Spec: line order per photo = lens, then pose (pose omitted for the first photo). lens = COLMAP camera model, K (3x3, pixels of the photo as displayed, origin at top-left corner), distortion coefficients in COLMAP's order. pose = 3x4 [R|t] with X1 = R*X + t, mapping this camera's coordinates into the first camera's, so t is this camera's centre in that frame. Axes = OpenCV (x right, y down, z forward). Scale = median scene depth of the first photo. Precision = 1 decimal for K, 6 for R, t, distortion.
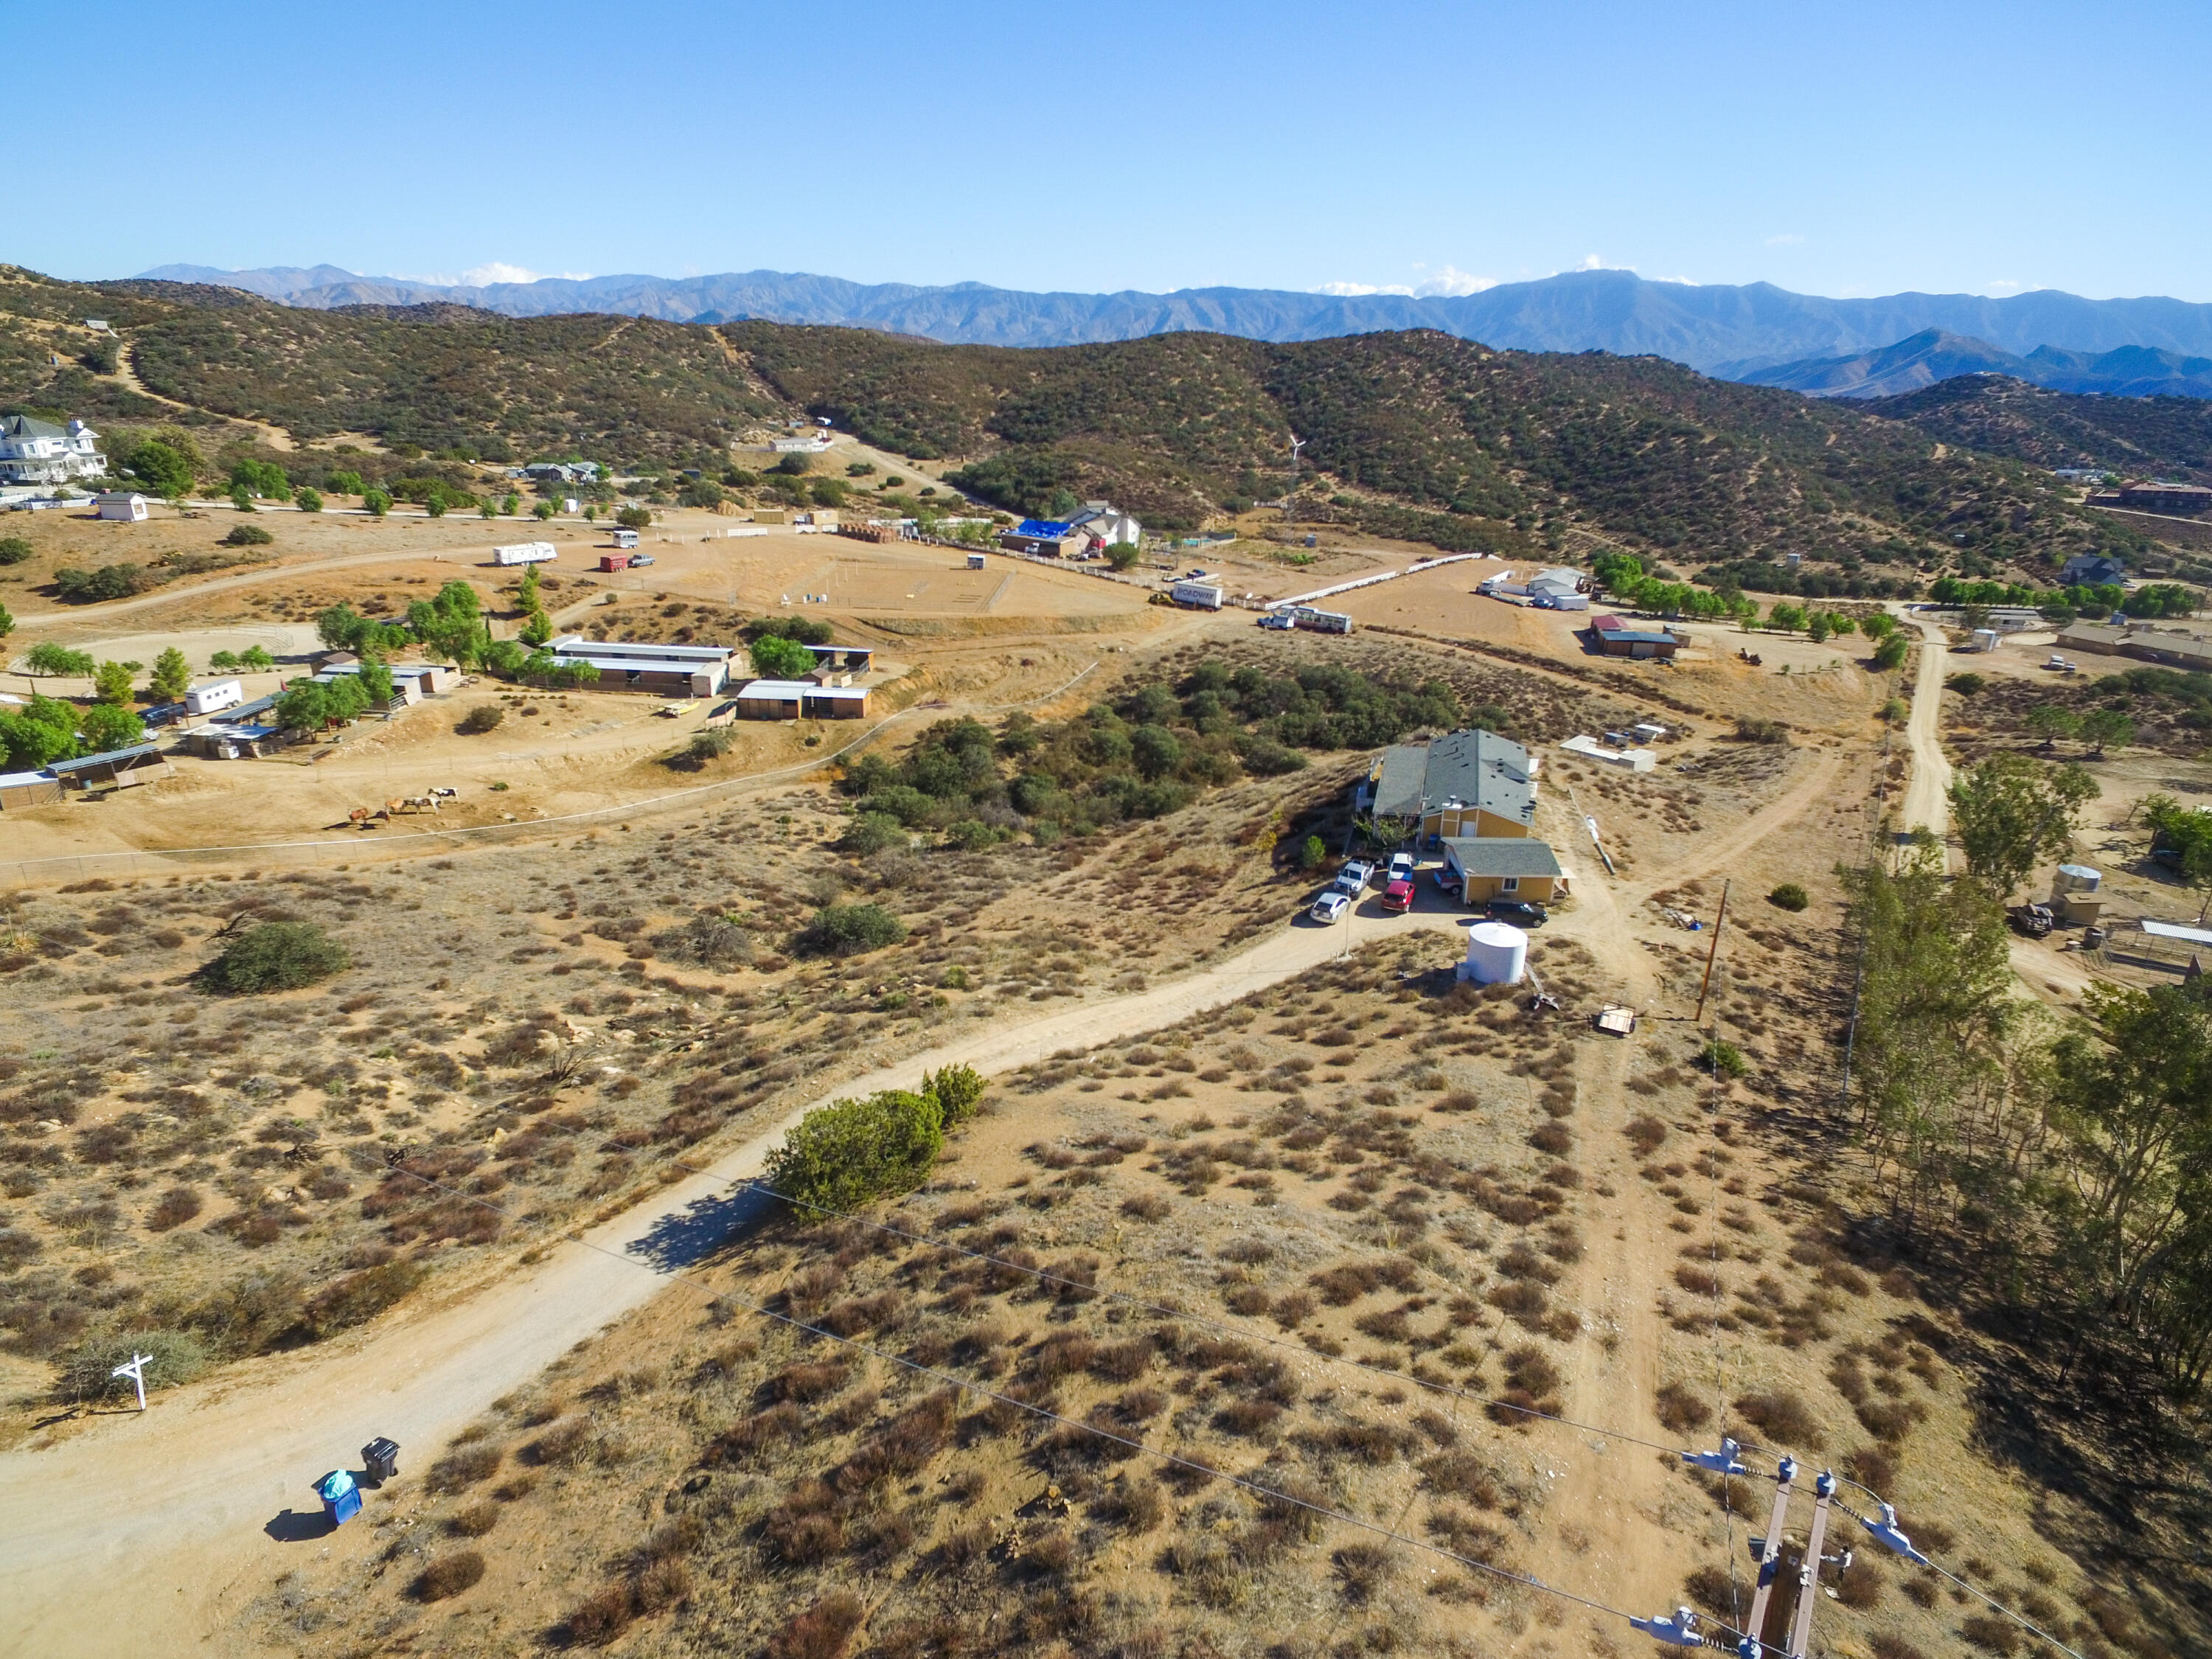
lens RADIAL K [[1285.8, 0, 1110.5], [0, 1285.8, 815.8], [0, 0, 1]] dist [-0.009859, 0.018264]
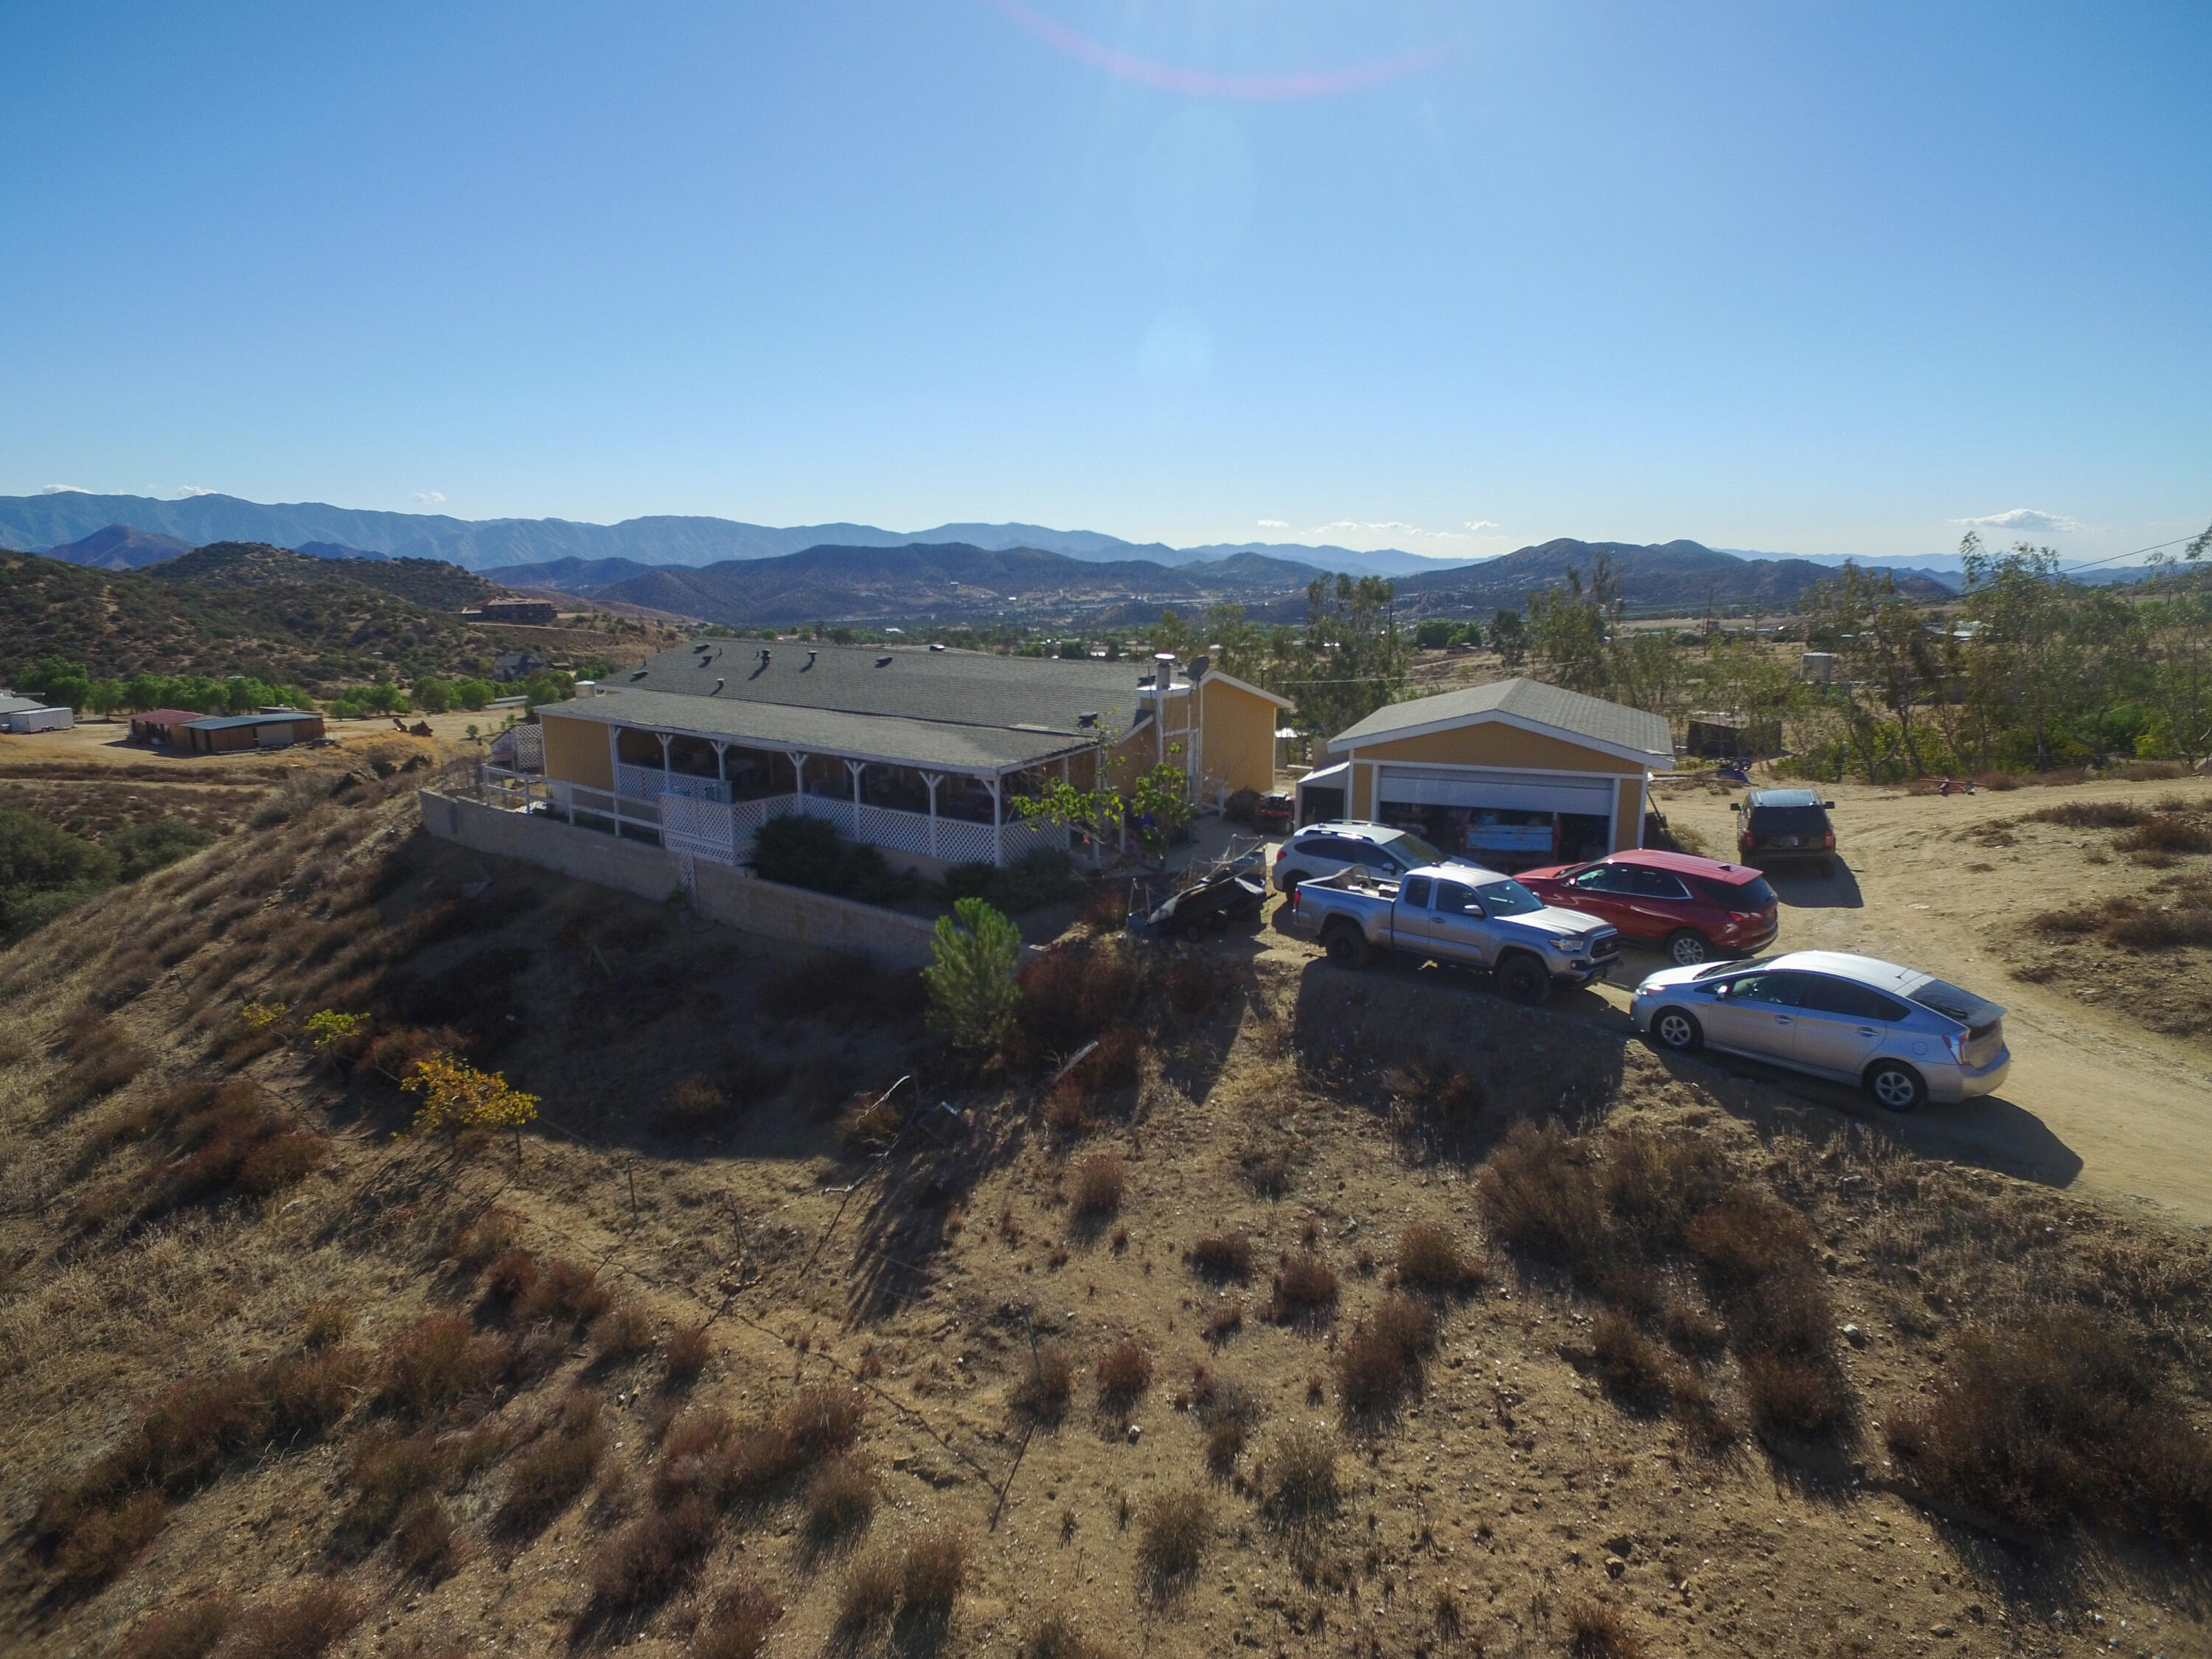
lens RADIAL K [[1285.8, 0, 1110.5], [0, 1285.8, 815.8], [0, 0, 1]] dist [-0.009859, 0.018264]
pose [[0.370689, -0.204781, 0.905900, -0.028092], [0.333848, 0.939576, 0.075785, -0.006154], [-0.866681, 0.274340, 0.416656, 0.851928]]
